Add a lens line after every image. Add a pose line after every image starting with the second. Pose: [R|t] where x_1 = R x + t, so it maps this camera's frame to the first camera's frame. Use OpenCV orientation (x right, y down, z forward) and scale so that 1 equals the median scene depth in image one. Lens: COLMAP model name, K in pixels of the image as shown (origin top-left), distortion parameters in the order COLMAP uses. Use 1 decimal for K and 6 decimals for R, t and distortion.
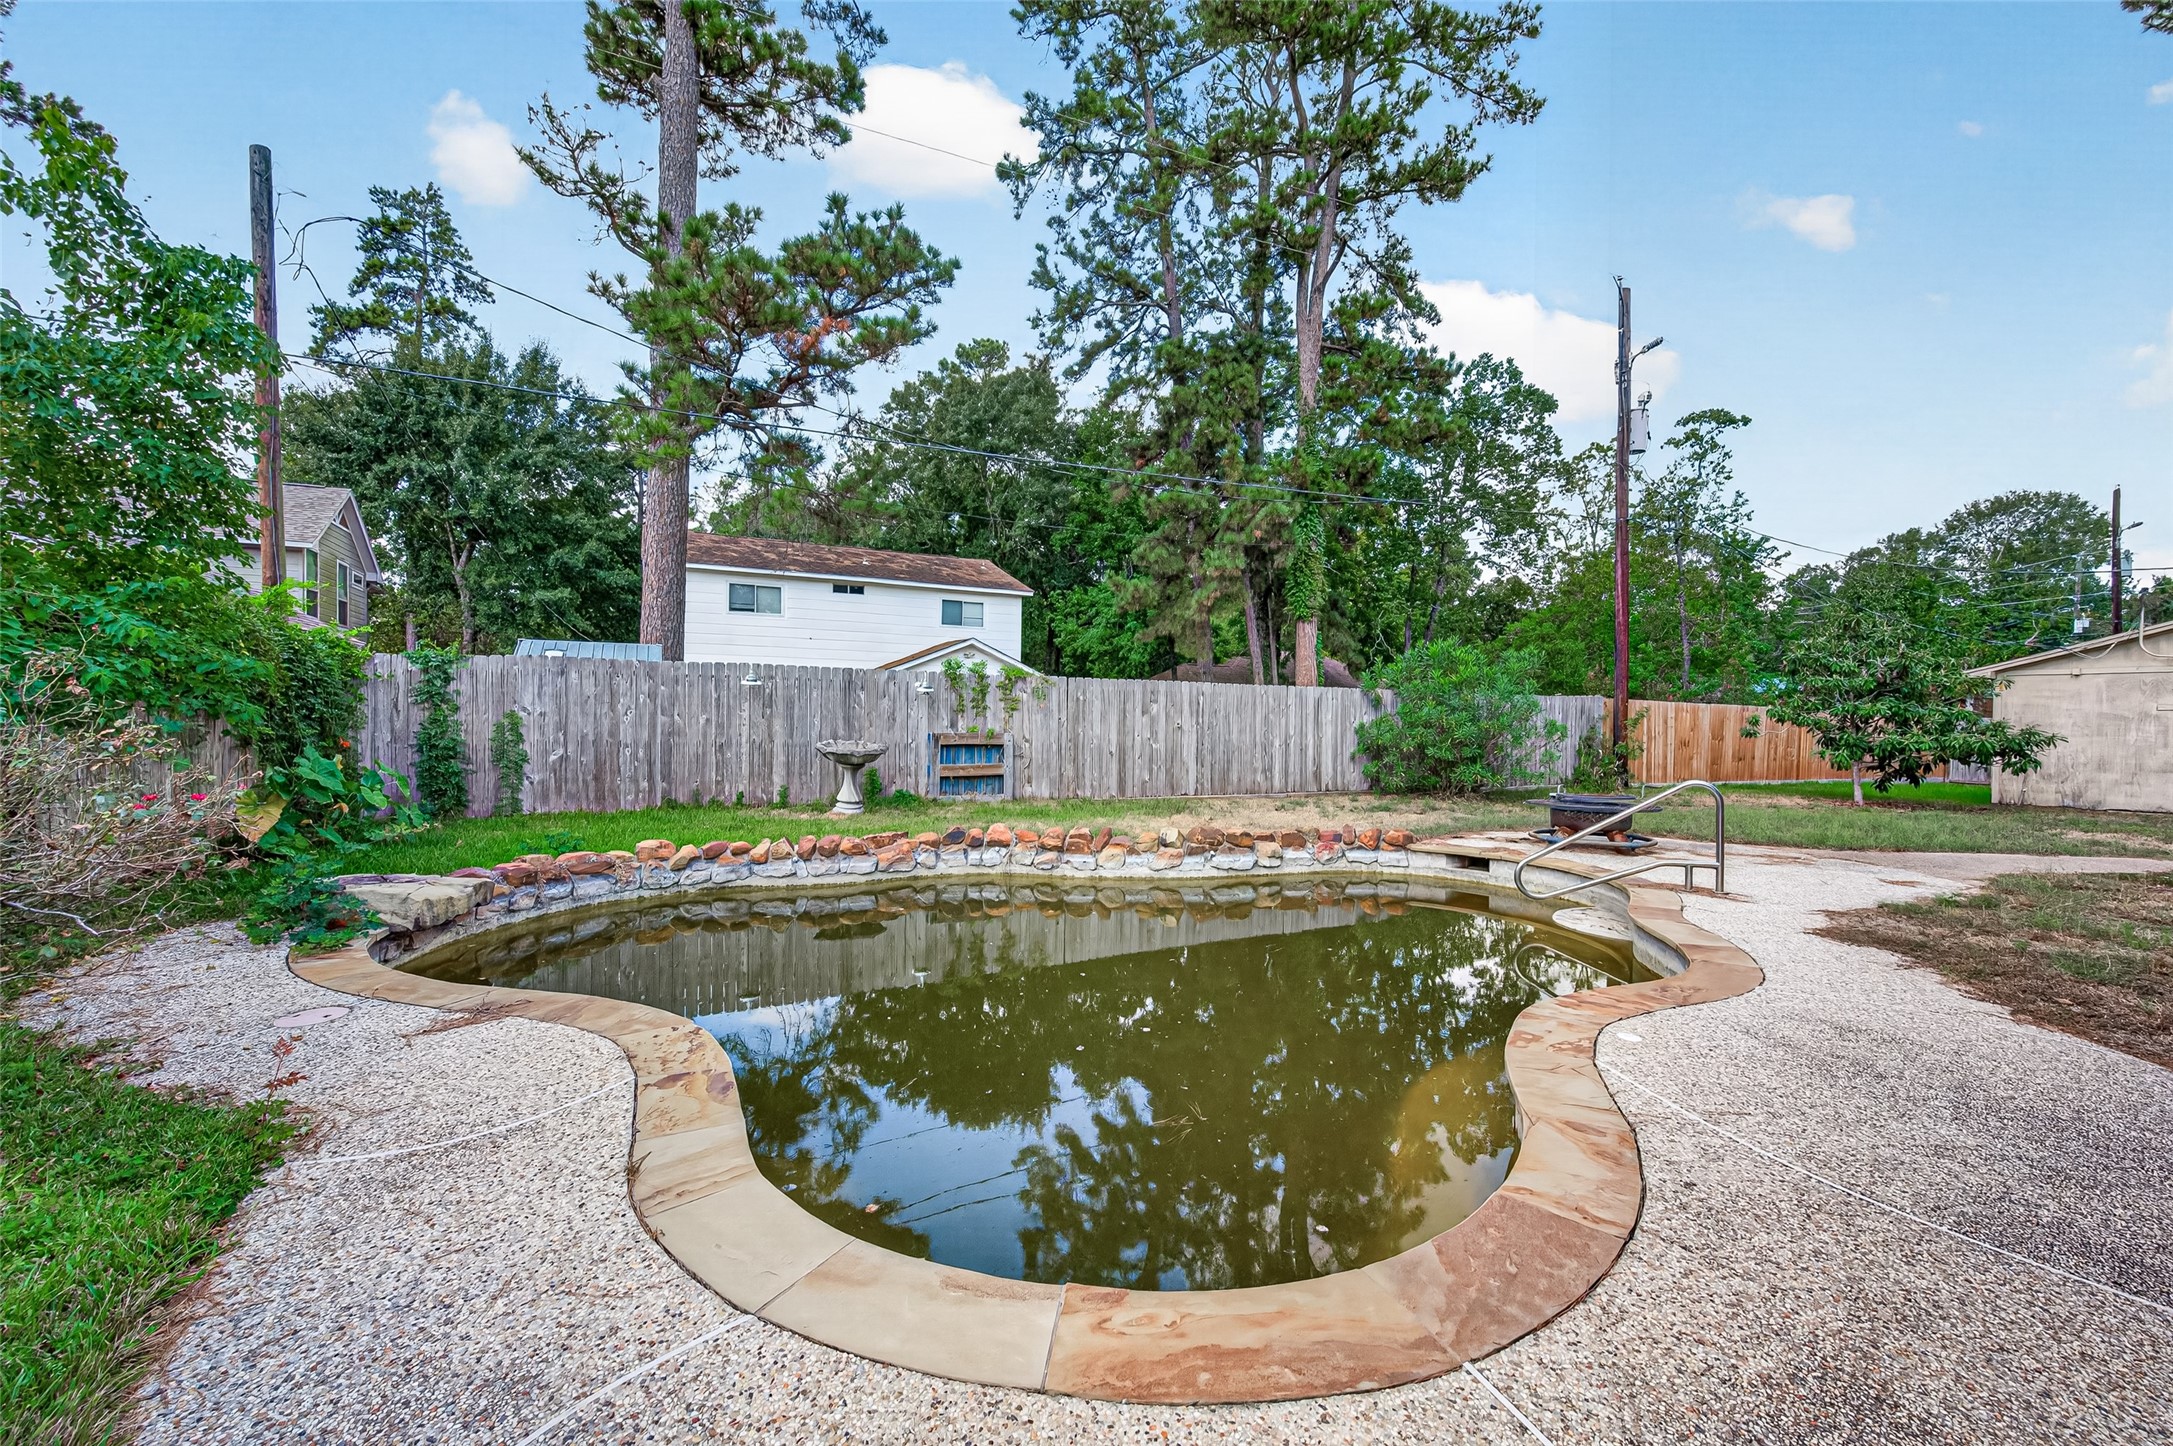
lens RADIAL K [[853.0, 0, 1106.1], [0, 853.0, 723.5], [0, 0, 1]] dist [0.009078, -0.002858]
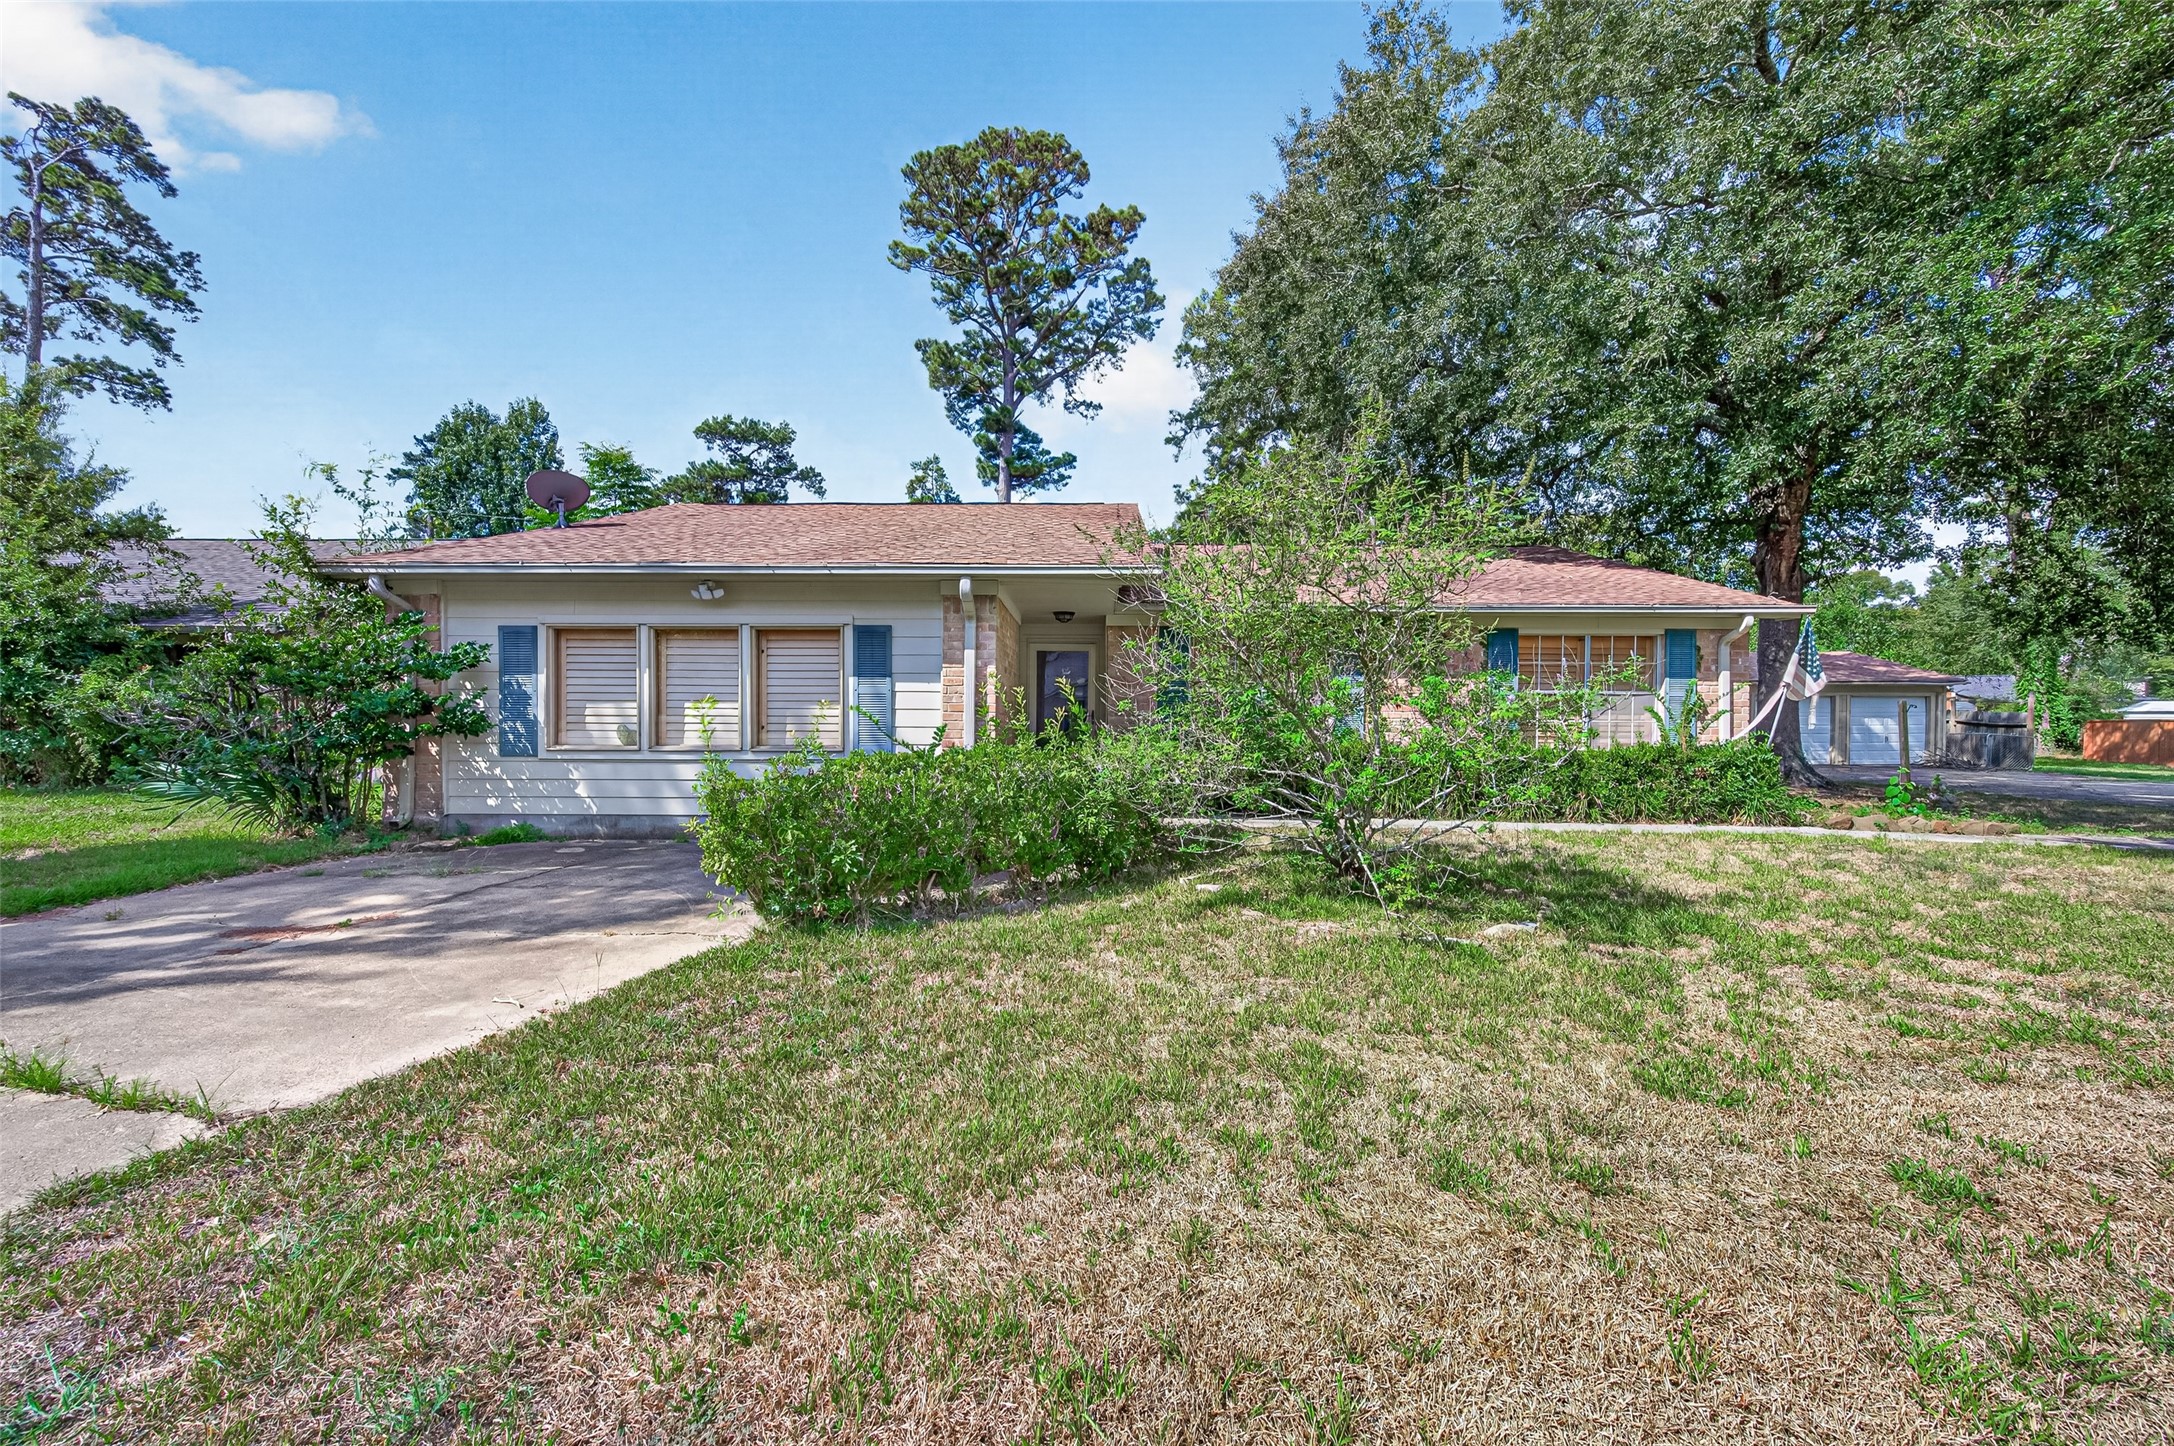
lens RADIAL K [[853.4, 0, 1085.8], [0, 853.4, 715.3], [0, 0, 1]] dist [0.009078, -0.002858]
pose [[0.877956, -0.010261, -0.478631, 0.932197], [-0.002010, 0.999682, -0.025118, 0.028273], [0.478737, 0.023014, 0.877657, -1.122847]]
